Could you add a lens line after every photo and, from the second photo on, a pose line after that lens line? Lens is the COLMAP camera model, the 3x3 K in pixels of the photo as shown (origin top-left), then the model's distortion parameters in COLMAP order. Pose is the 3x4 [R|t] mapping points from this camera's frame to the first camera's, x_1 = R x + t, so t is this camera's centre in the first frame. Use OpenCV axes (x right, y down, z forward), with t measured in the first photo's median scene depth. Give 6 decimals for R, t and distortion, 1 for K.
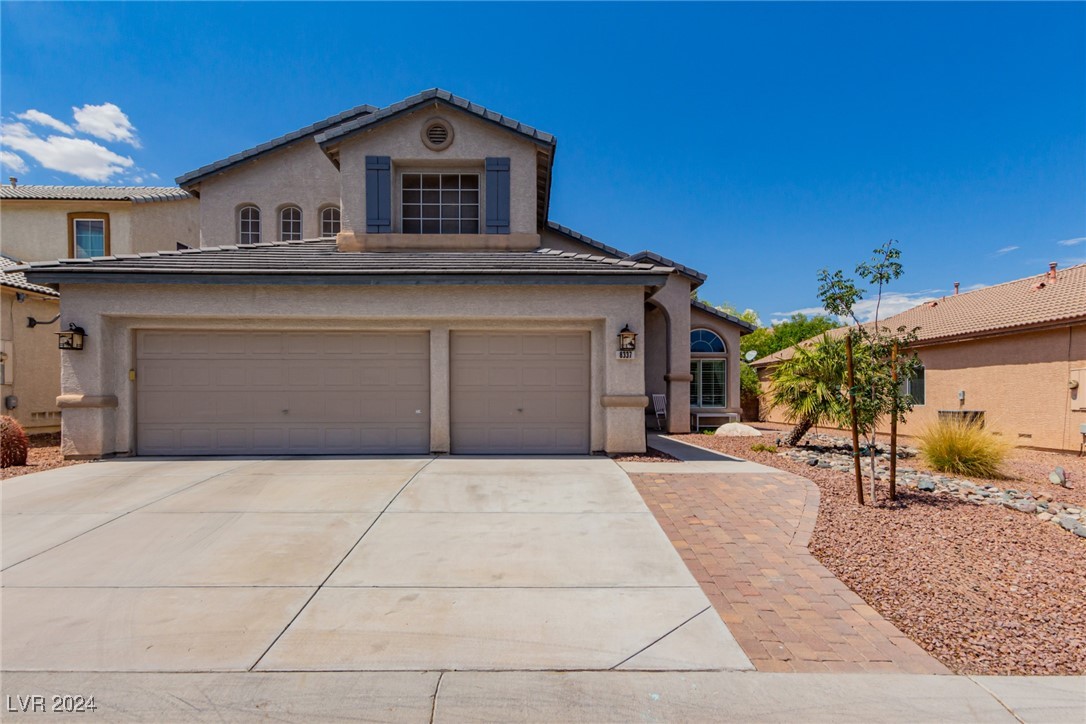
lens RADIAL K [[562.0, 0, 559.8], [0, 562.0, 409.6], [0, 0, 1]] dist [0.000385, 0.000124]
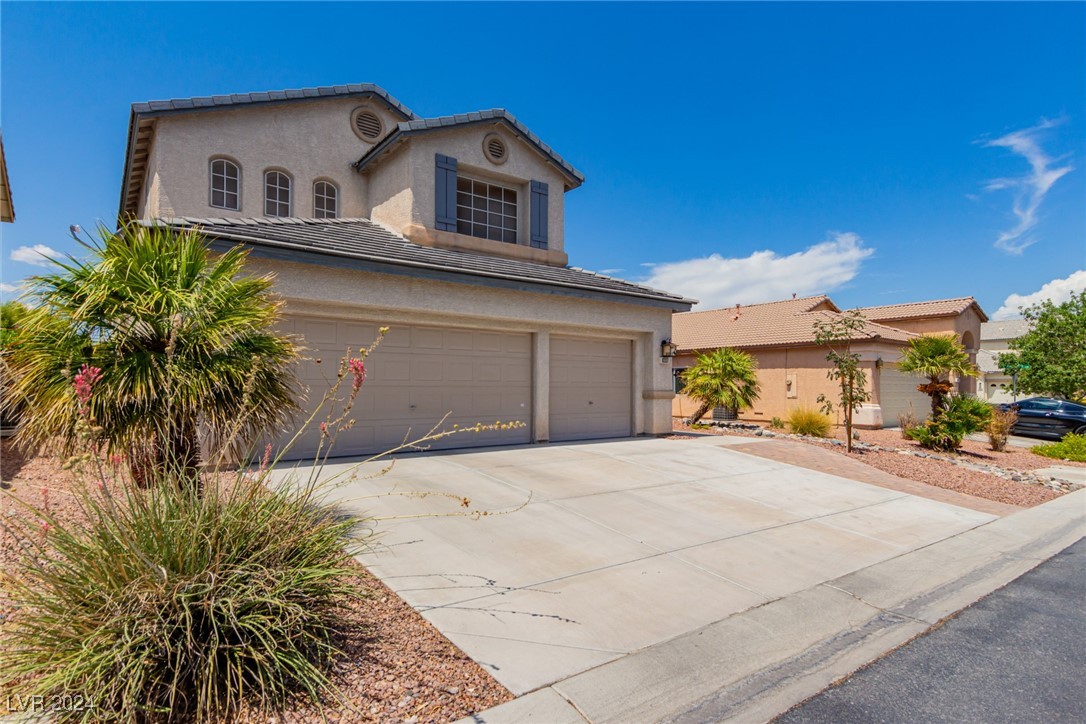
lens RADIAL K [[571.8, 0, 546.1], [0, 571.8, 388.4], [0, 0, 1]] dist [0.003205, 0.000899]
pose [[0.810381, 0.001463, 0.585901, -0.786144], [0.007218, 0.999896, -0.012480, -0.013419], [-0.585859, 0.014342, 0.810286, 0.054643]]
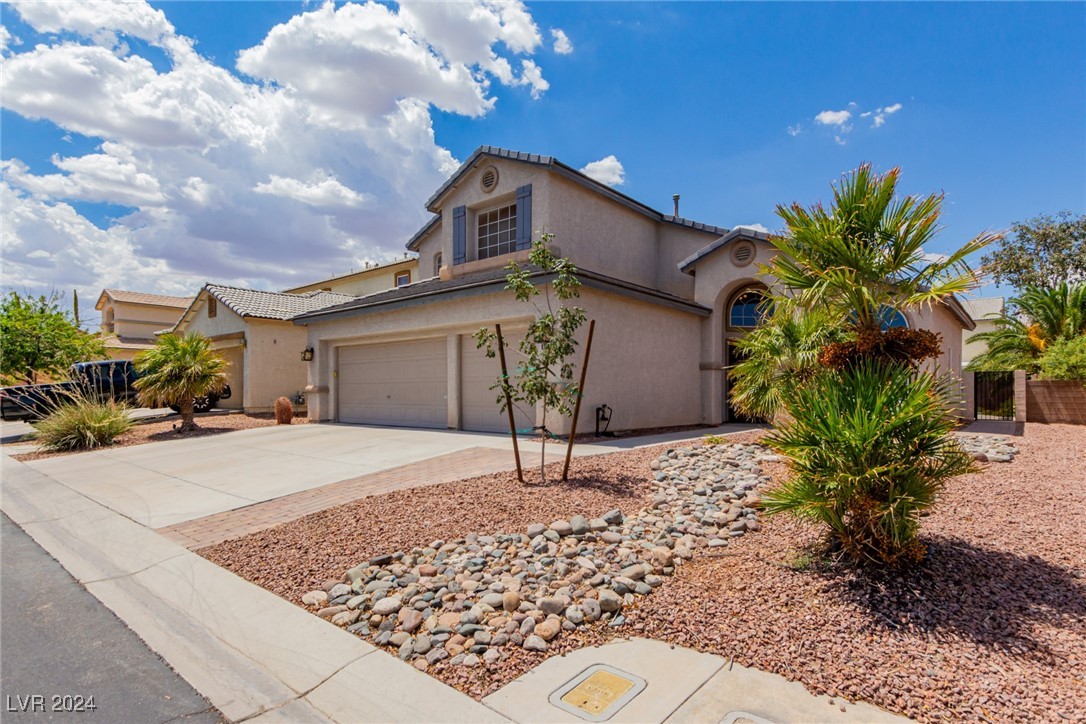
lens RADIAL K [[571.8, 0, 546.1], [0, 571.8, 388.4], [0, 0, 1]] dist [0.003205, 0.000899]
pose [[0.743292, -0.005058, -0.668948, 0.744211], [-0.008522, 0.999819, -0.017029, 0.004435], [0.668913, 0.018358, 0.743114, 0.131145]]
